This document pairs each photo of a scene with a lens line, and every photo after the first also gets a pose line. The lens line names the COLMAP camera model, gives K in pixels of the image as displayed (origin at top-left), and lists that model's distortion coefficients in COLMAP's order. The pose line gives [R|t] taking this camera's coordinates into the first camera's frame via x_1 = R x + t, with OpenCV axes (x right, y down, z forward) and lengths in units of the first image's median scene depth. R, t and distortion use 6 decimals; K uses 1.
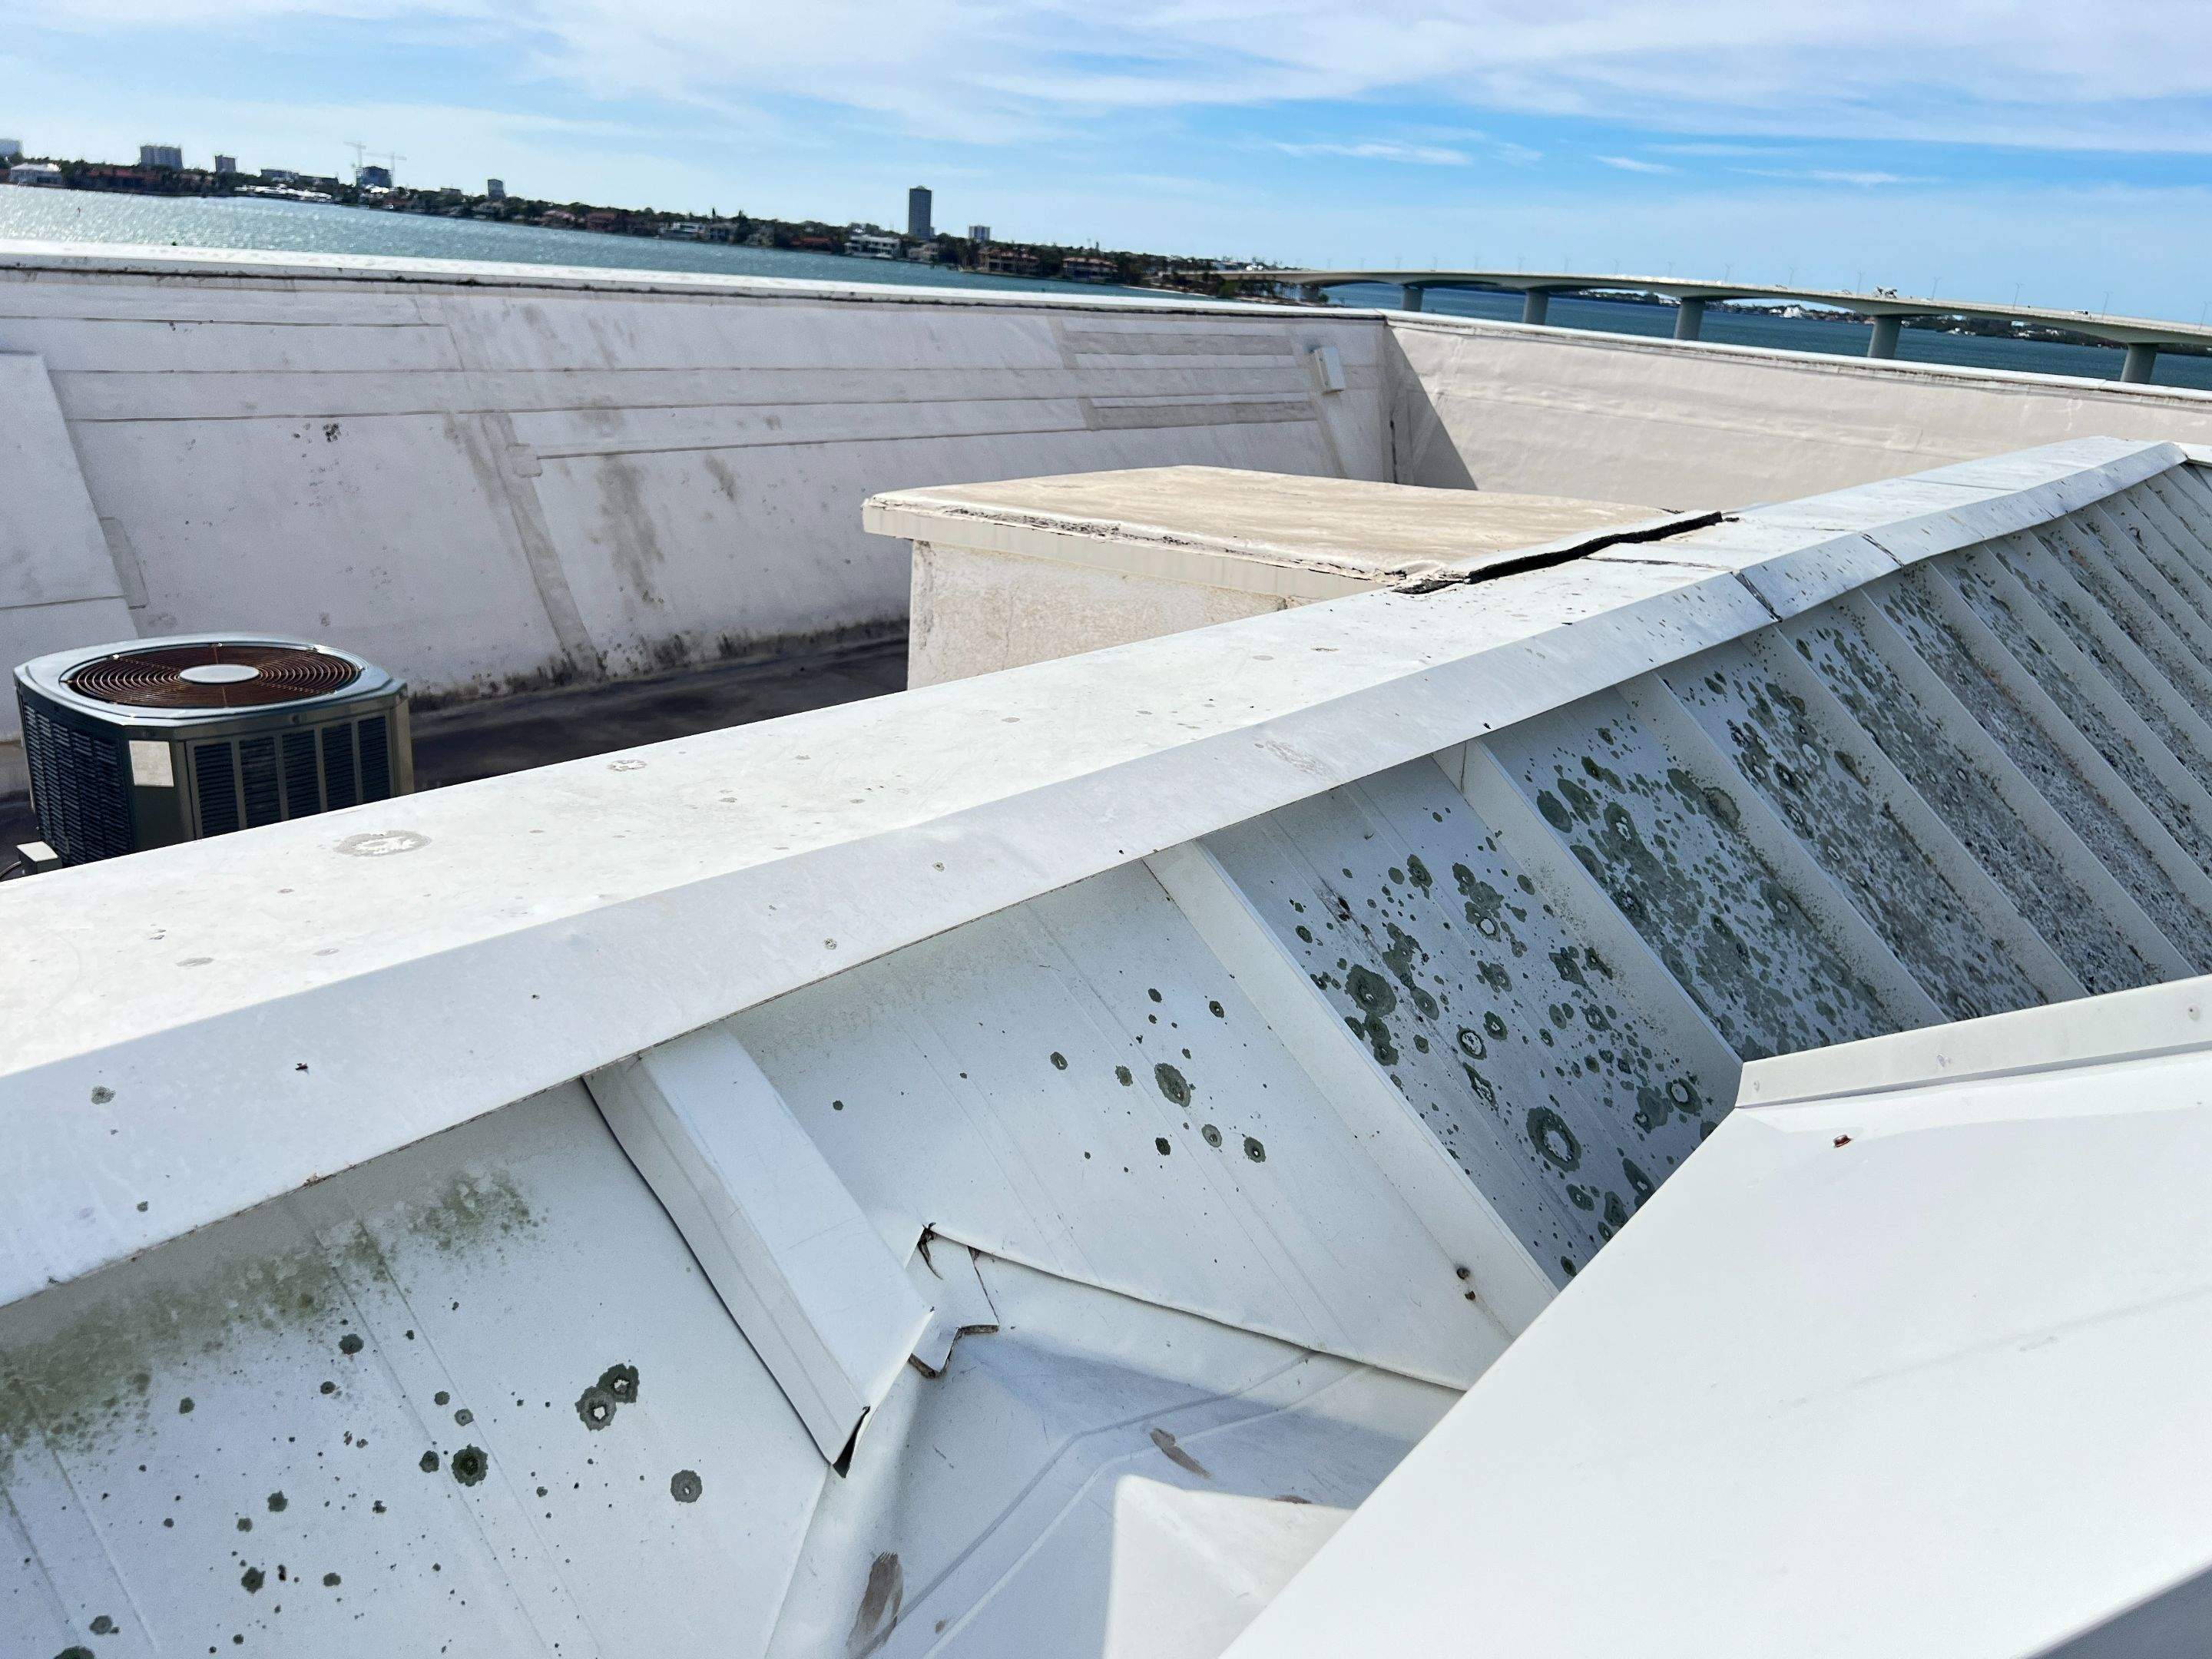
lens RADIAL K [[1744.1, 0, 1104.1], [0, 1744.1, 868.6], [0, 0, 1]] dist [0.078902, -0.106057]
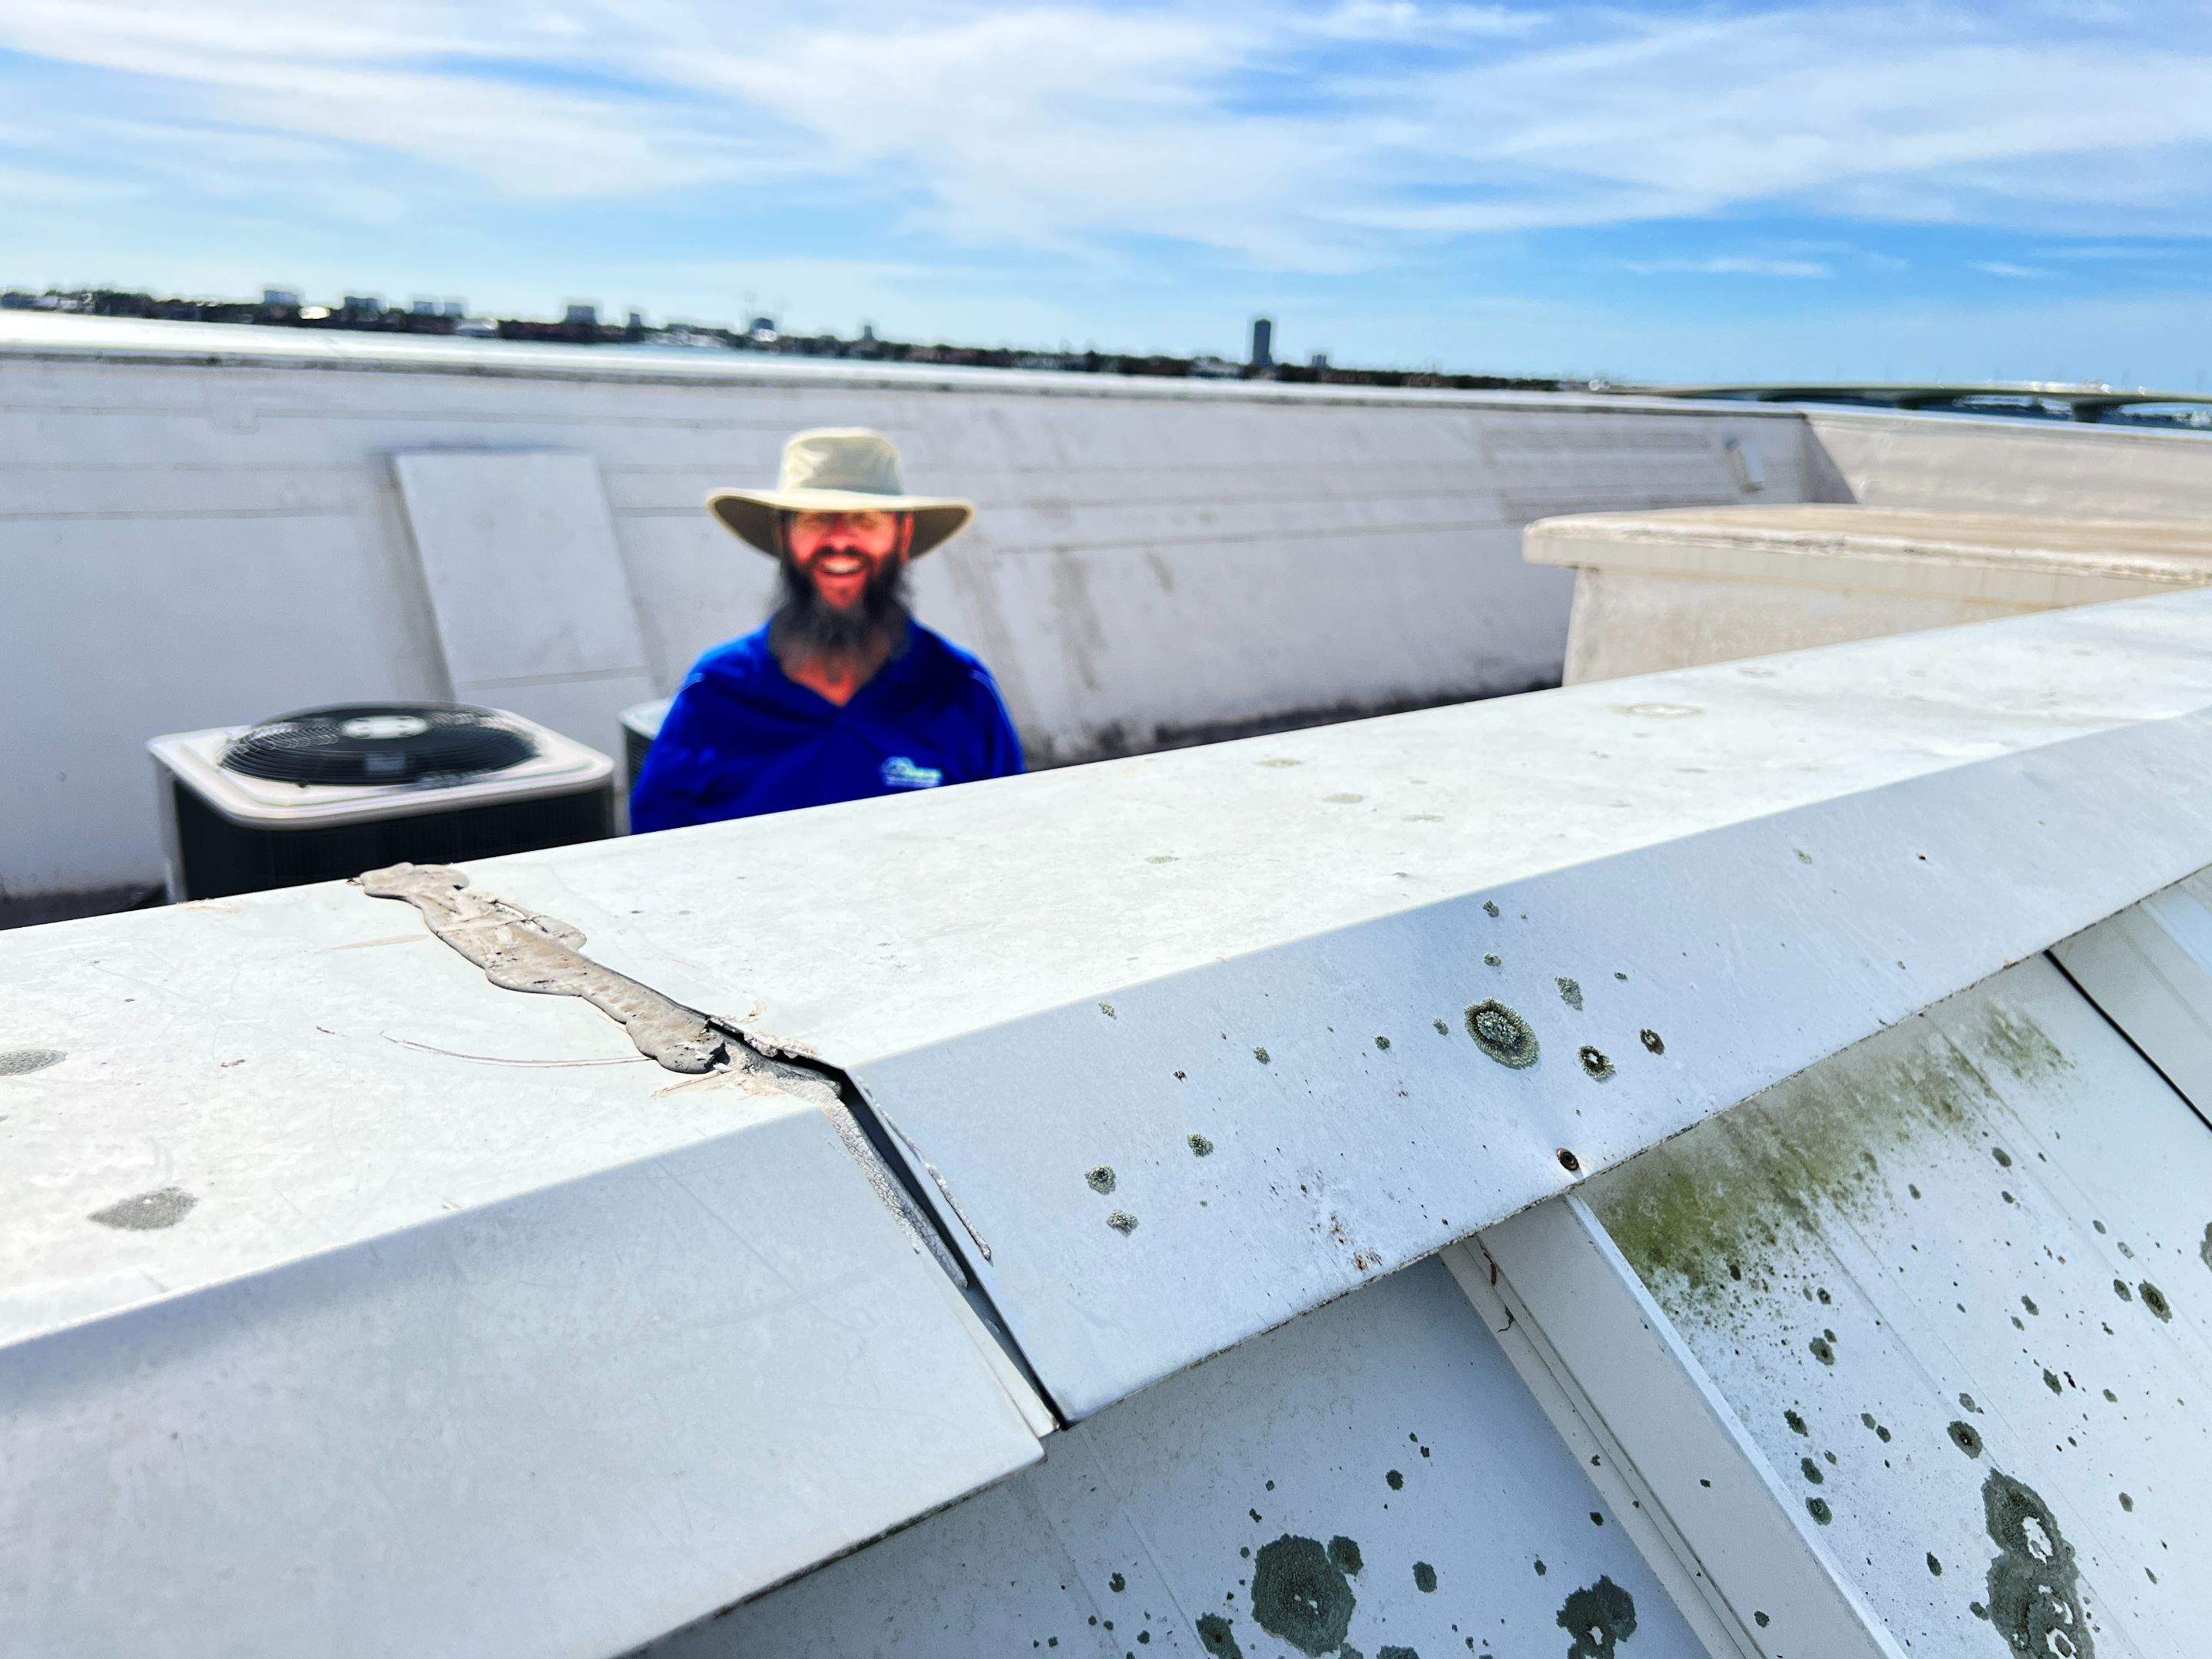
lens RADIAL K [[1744.1, 0, 1104.1], [0, 1744.1, 868.6], [0, 0, 1]] dist [0.078902, -0.106057]
pose [[0.981755, 0.028732, -0.187968, -0.191397], [-0.040608, 0.997394, -0.059638, 0.052079], [0.185764, 0.066183, 0.980363, 0.002857]]
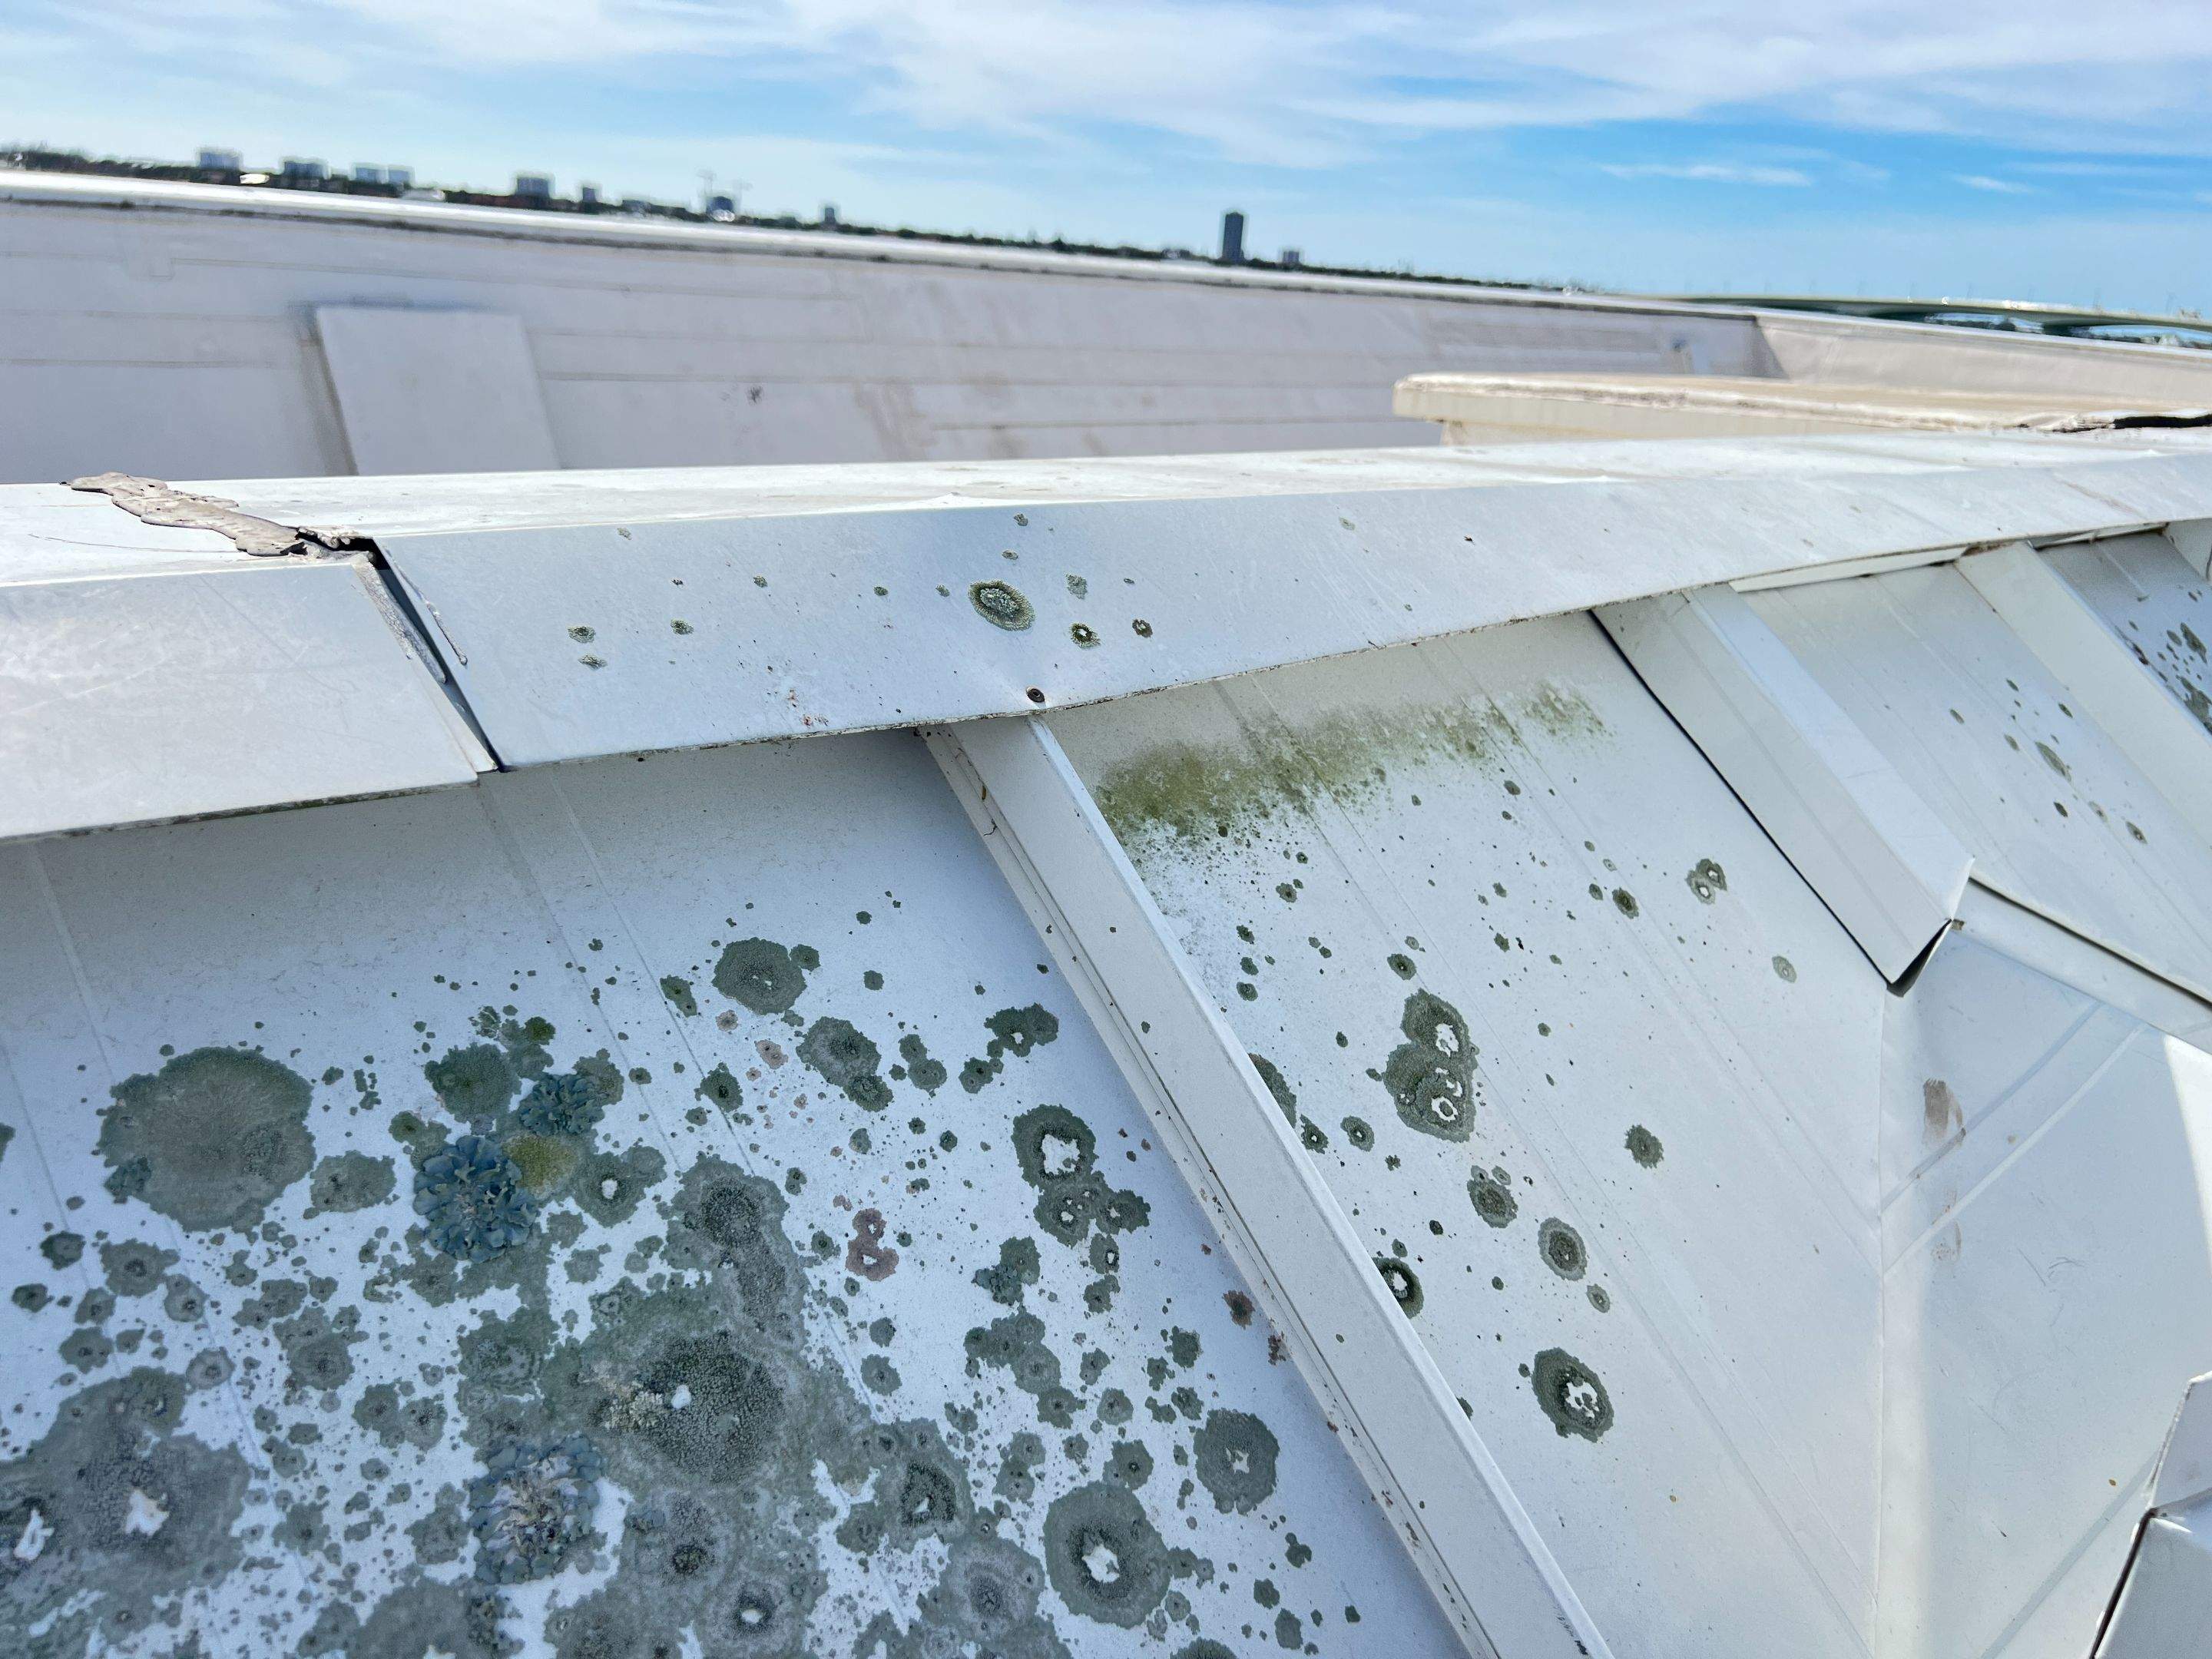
lens RADIAL K [[1744.1, 0, 1104.1], [0, 1744.1, 868.6], [0, 0, 1]] dist [0.078902, -0.106057]
pose [[0.985427, 0.056681, -0.160378, -0.133564], [-0.058197, 0.998294, -0.004768, 0.090833], [0.159834, 0.014032, 0.987044, -0.027480]]
